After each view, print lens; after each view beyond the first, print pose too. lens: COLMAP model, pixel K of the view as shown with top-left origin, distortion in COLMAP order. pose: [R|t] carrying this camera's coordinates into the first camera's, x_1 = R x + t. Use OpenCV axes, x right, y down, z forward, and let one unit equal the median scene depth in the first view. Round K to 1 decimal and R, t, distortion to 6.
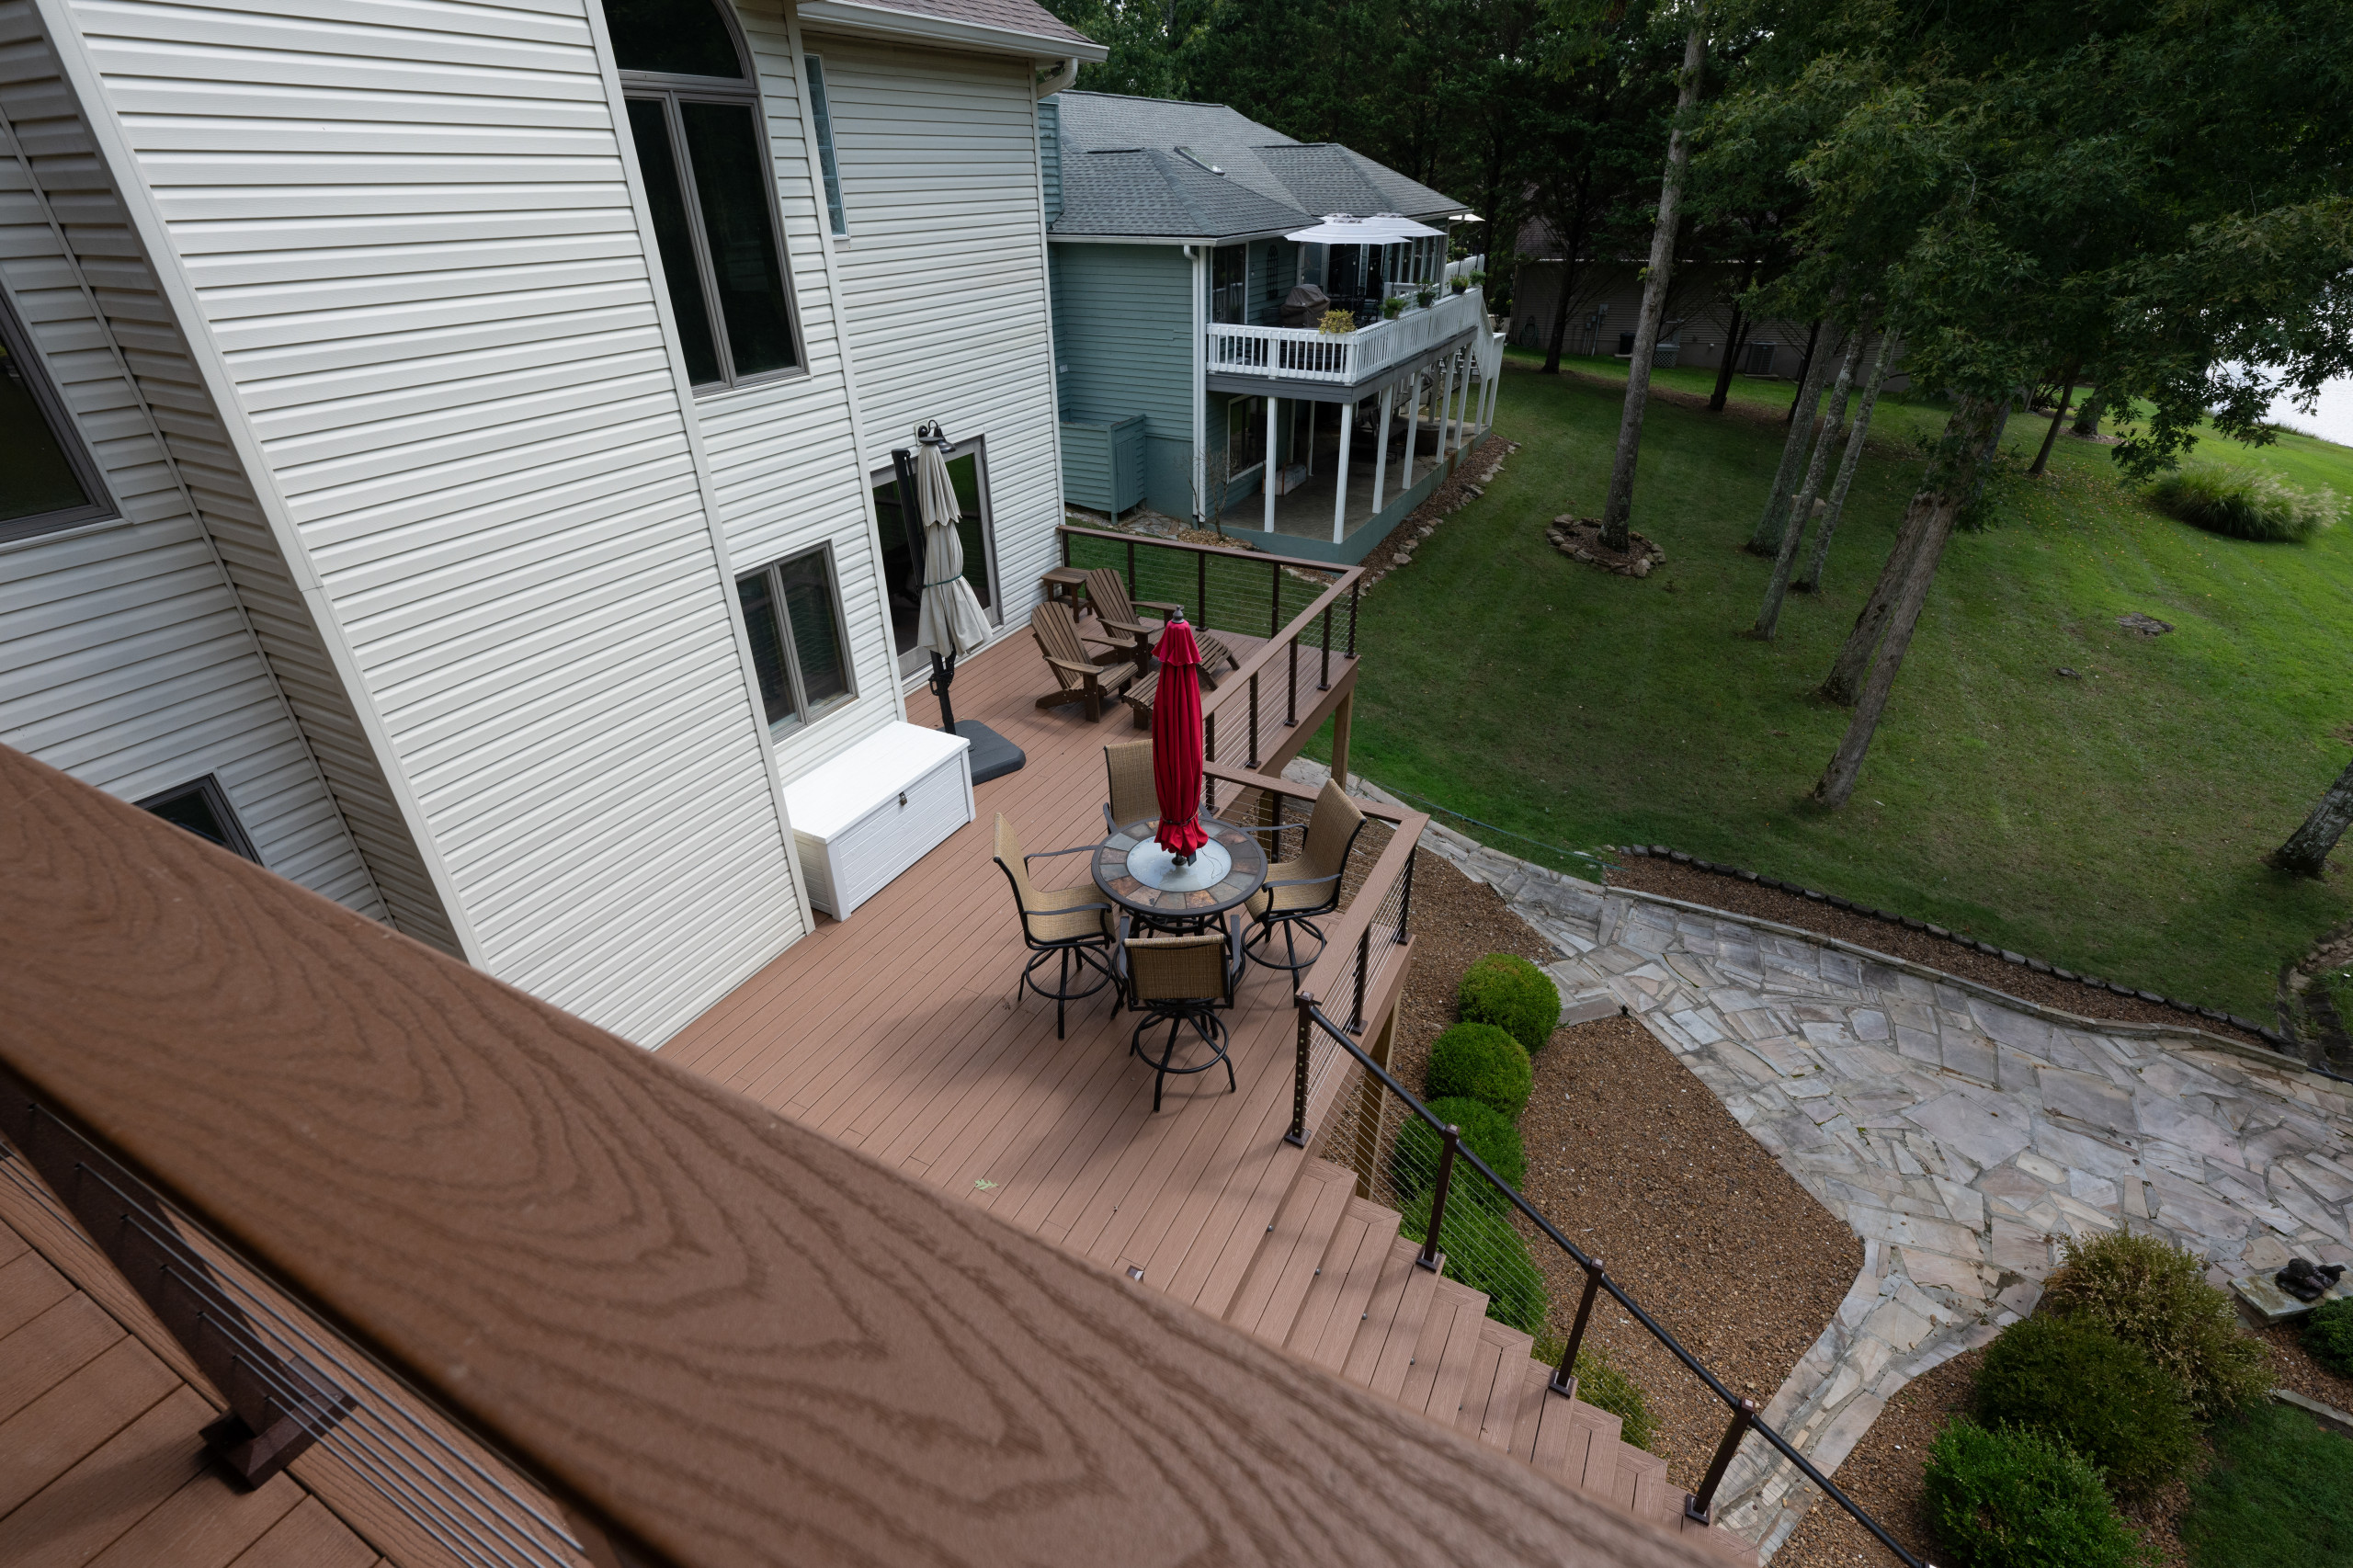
lens RADIAL K [[1051.6, 0, 1173.4], [0, 1051.6, 788.9], [0, 0, 1]] dist [0.000836, 0.000568]
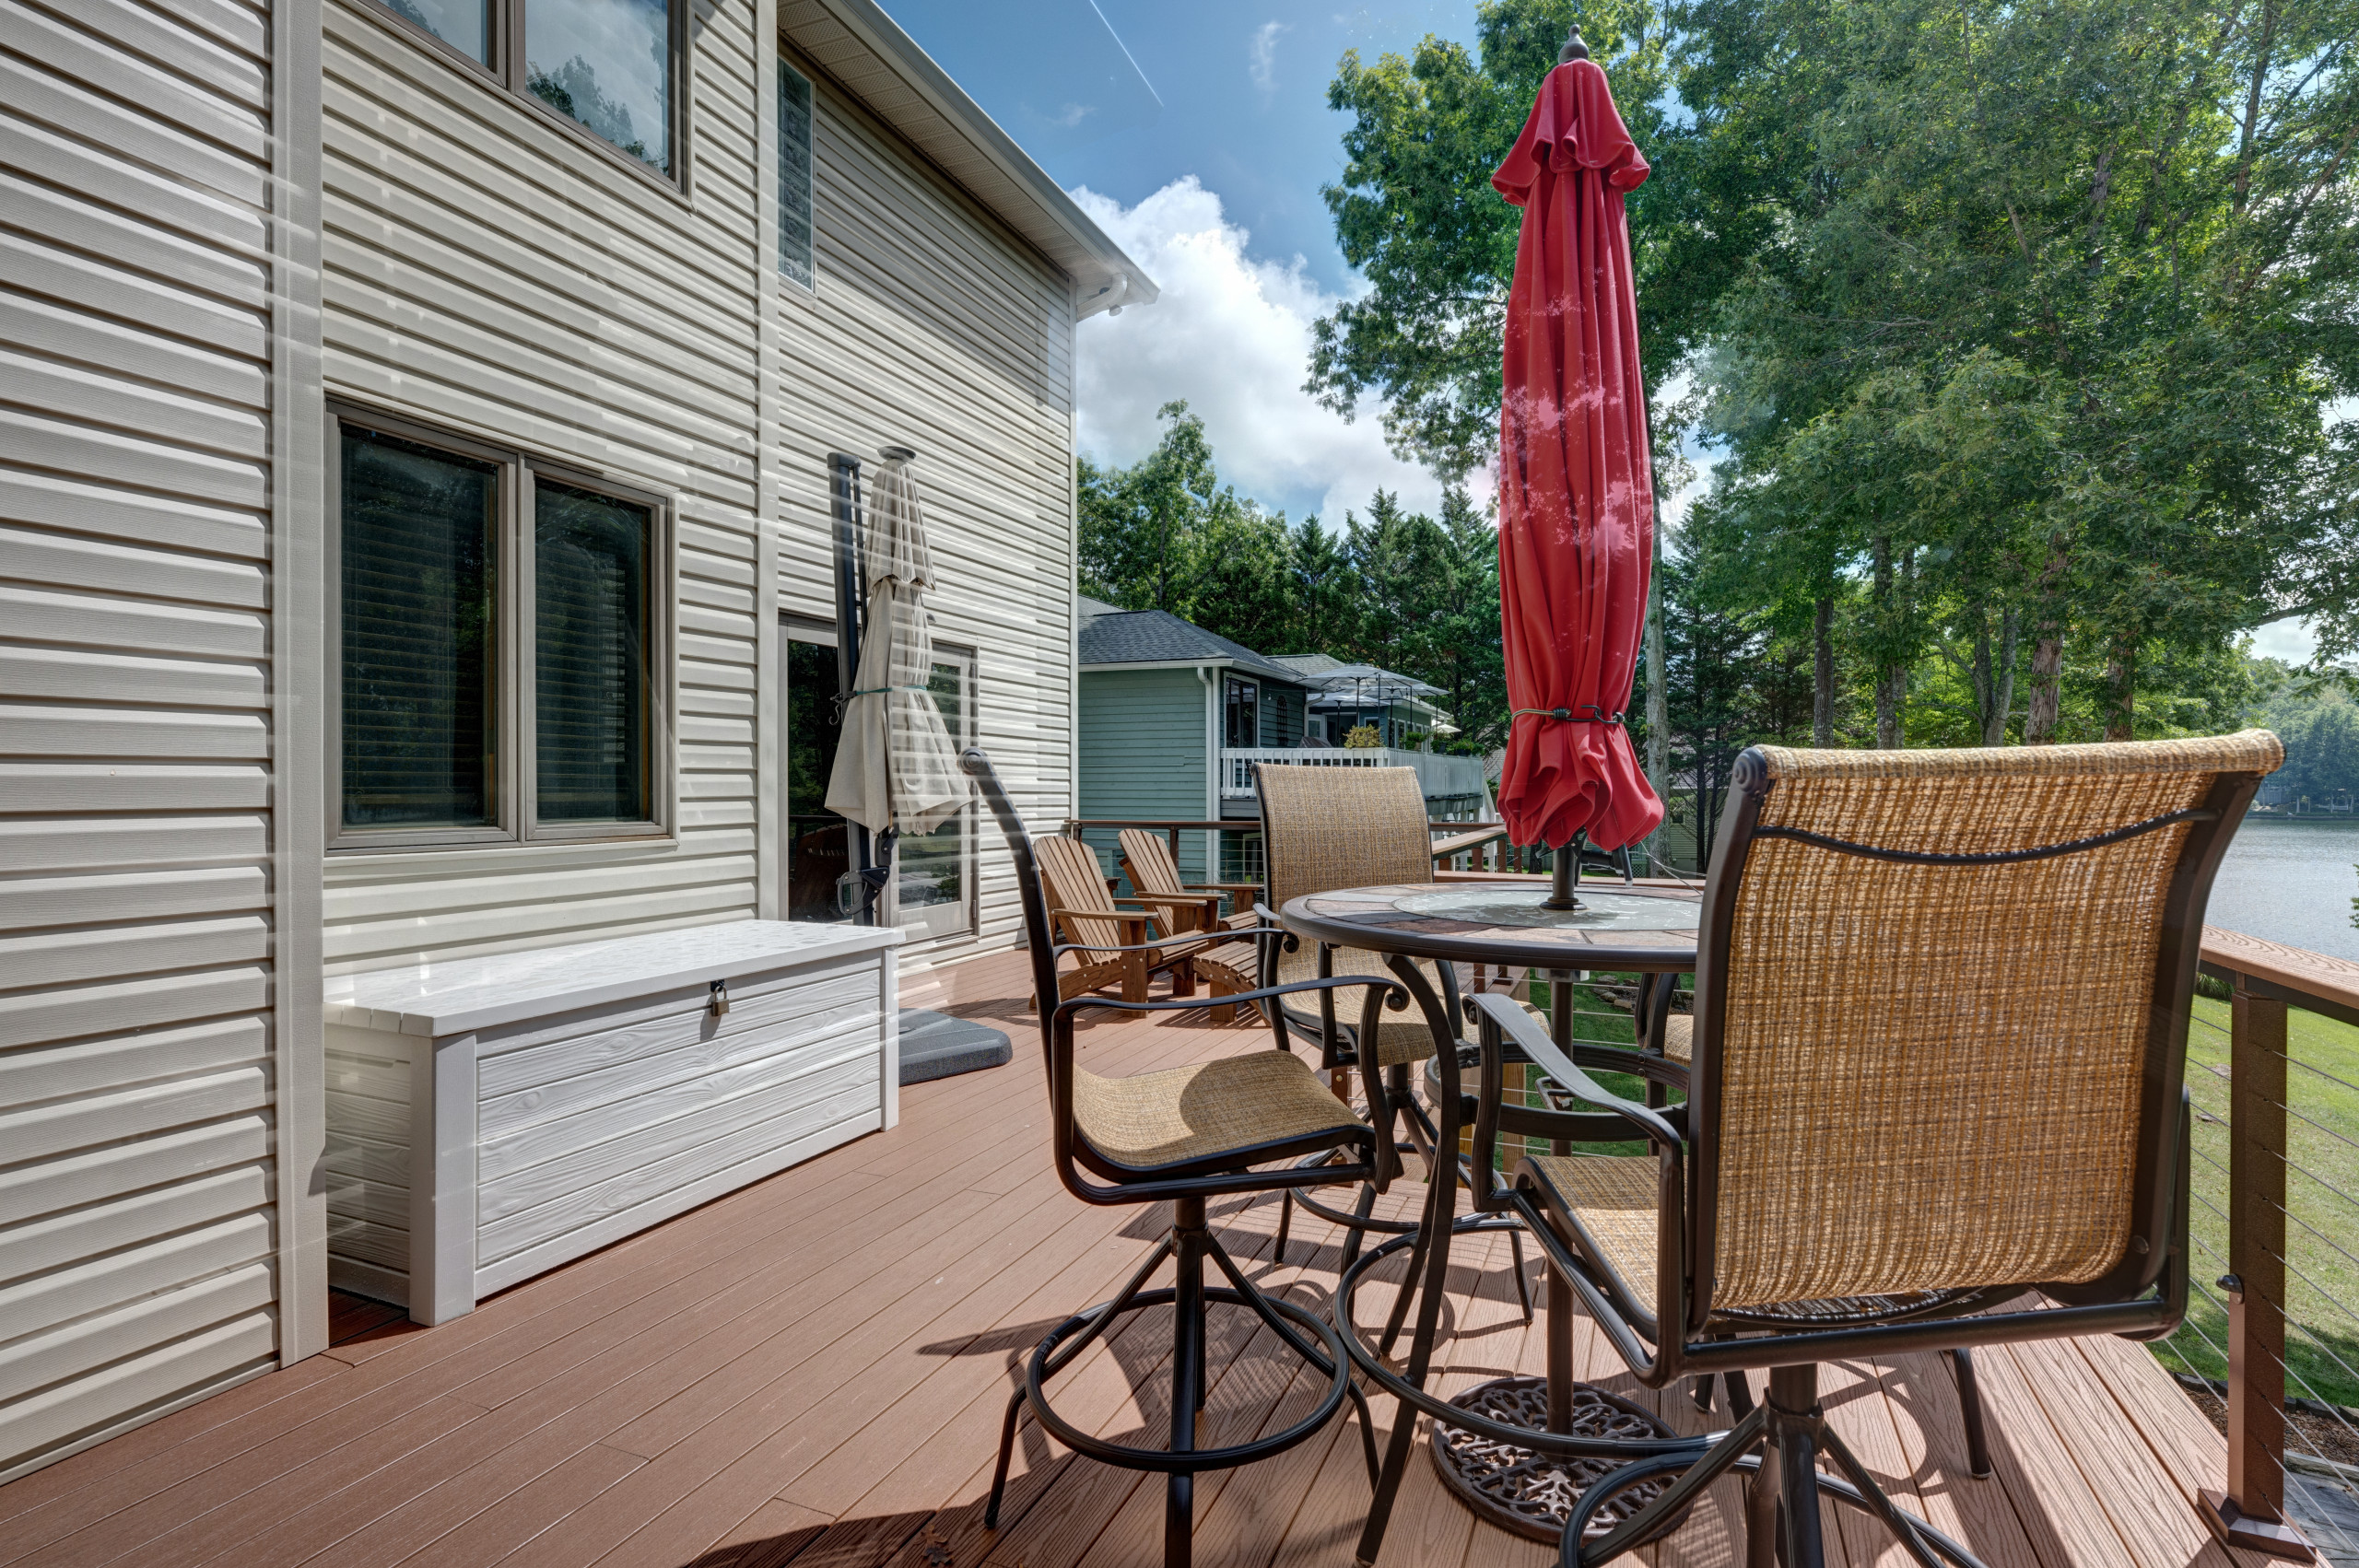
lens RADIAL K [[1057.3, 0, 1270.2], [0, 1057.3, 796.1], [0, 0, 1]] dist [0.001034, 0.000087]
pose [[0.992787, 0.011203, 0.119367, -0.037506], [0.049773, 0.867259, -0.495364, 0.060055], [-0.109071, 0.497732, 0.860446, 0.229607]]
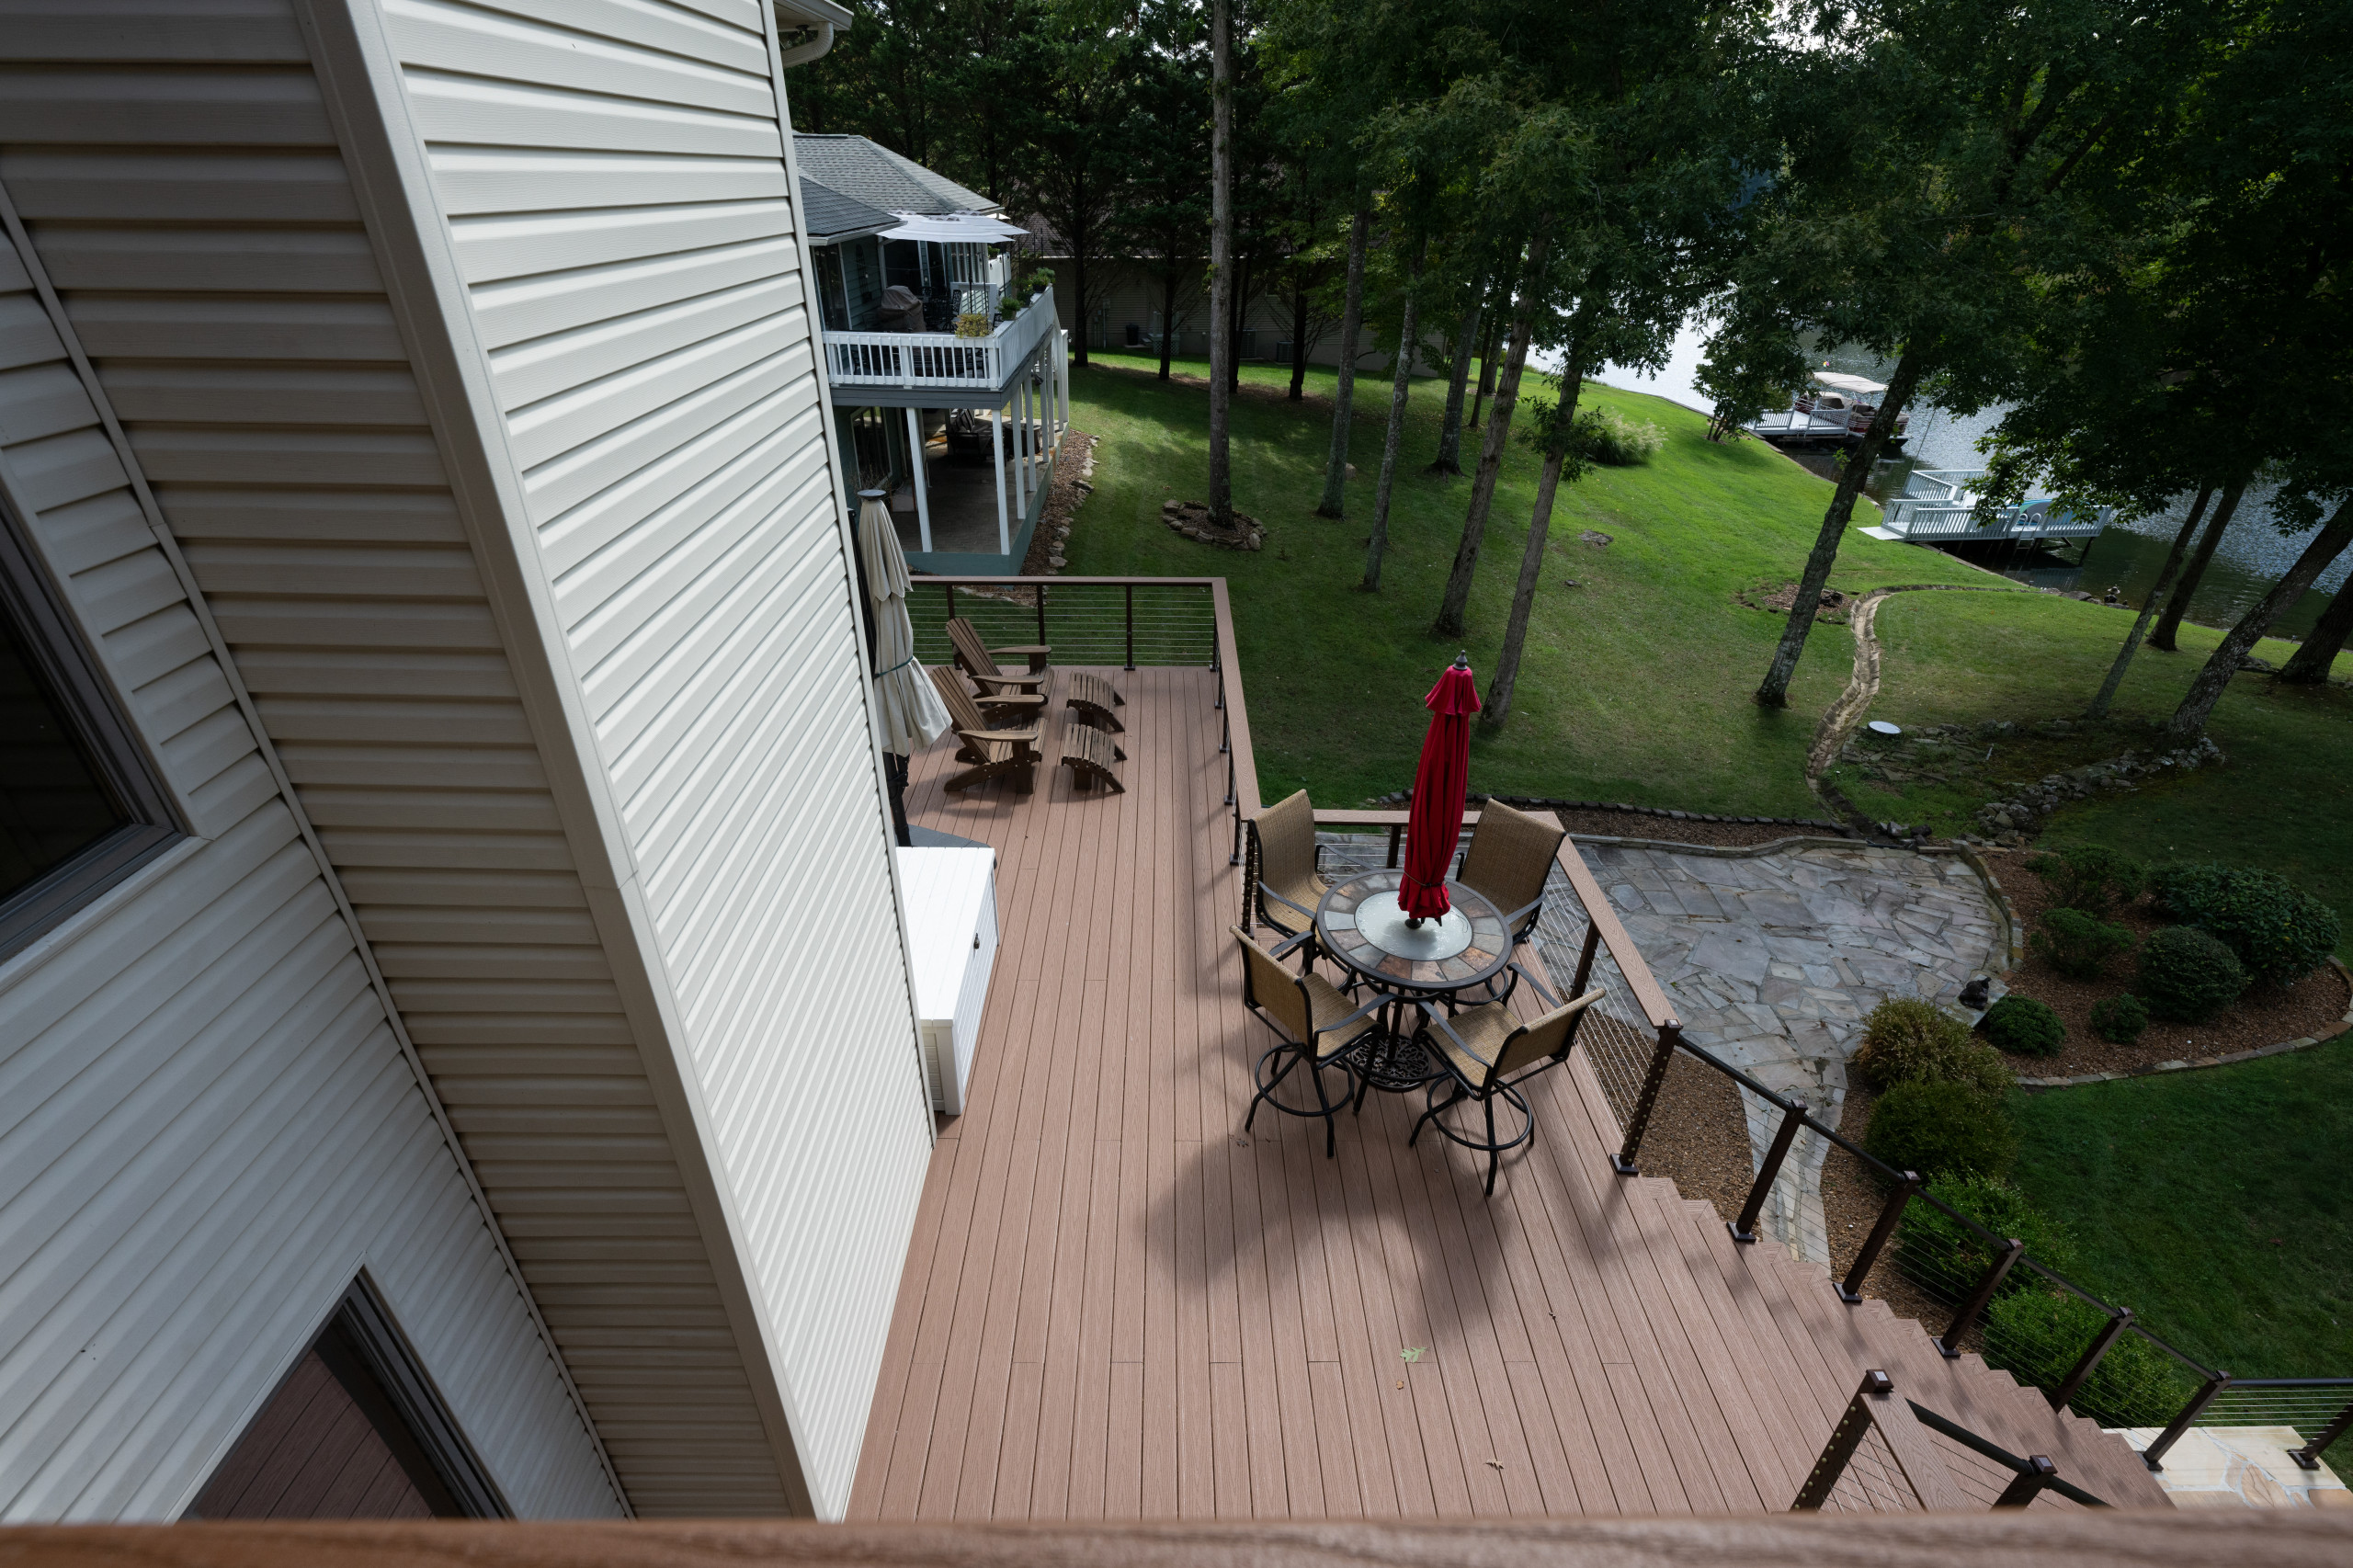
lens RADIAL K [[1051.6, 0, 1173.4], [0, 1051.6, 788.9], [0, 0, 1]] dist [0.000836, 0.000568]
pose [[0.883284, -0.218110, 0.415014, -0.169913], [0.217285, 0.974833, 0.049869, -0.043348], [-0.415446, 0.046128, 0.908447, 0.080437]]
